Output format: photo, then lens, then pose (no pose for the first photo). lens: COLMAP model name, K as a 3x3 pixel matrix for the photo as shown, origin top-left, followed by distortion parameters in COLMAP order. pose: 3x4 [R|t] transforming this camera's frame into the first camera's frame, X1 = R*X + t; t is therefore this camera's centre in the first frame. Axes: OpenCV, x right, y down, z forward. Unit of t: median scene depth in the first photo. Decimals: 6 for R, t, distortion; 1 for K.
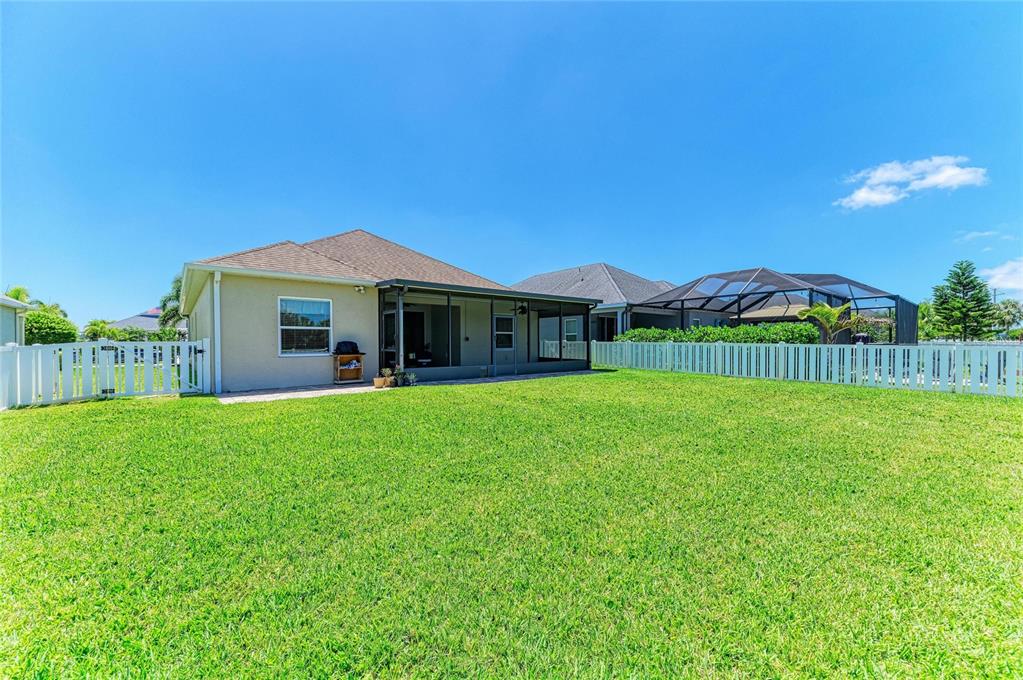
lens RADIAL K [[410.1, 0, 516.3], [0, 410.1, 344.2], [0, 0, 1]] dist [0.012518, 0.000107]
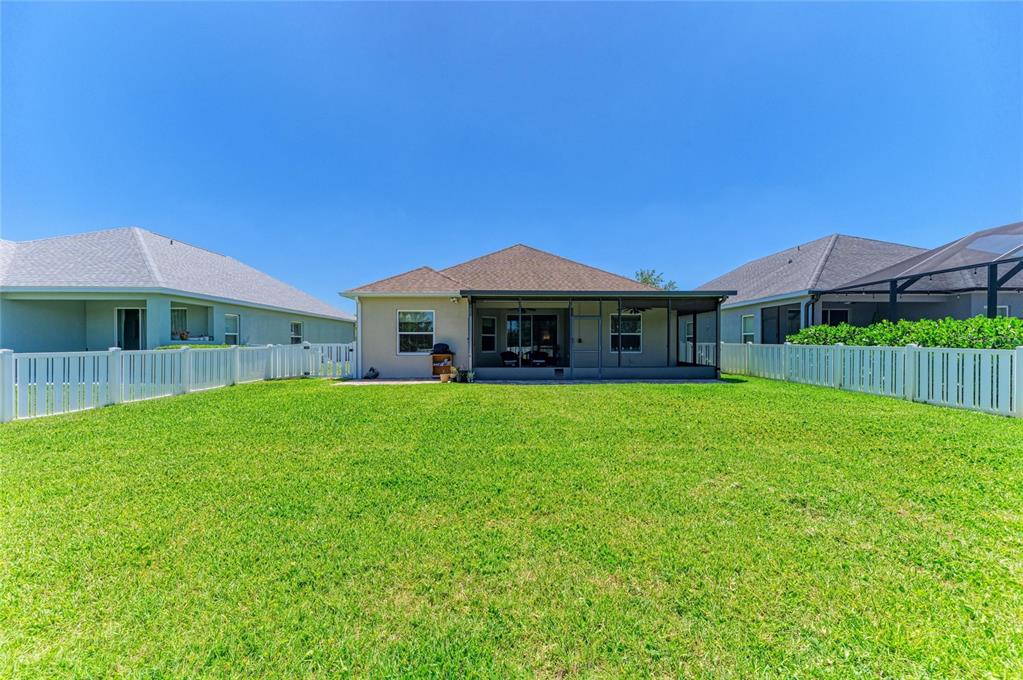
lens RADIAL K [[410.1, 0, 515.8], [0, 410.1, 341.5], [0, 0, 1]] dist [0.012518, 0.000107]
pose [[0.775942, 0.000910, -0.630804, 0.401589], [-0.003502, 0.999990, -0.002865, -0.007364], [0.630795, 0.004432, 0.775937, 0.136890]]
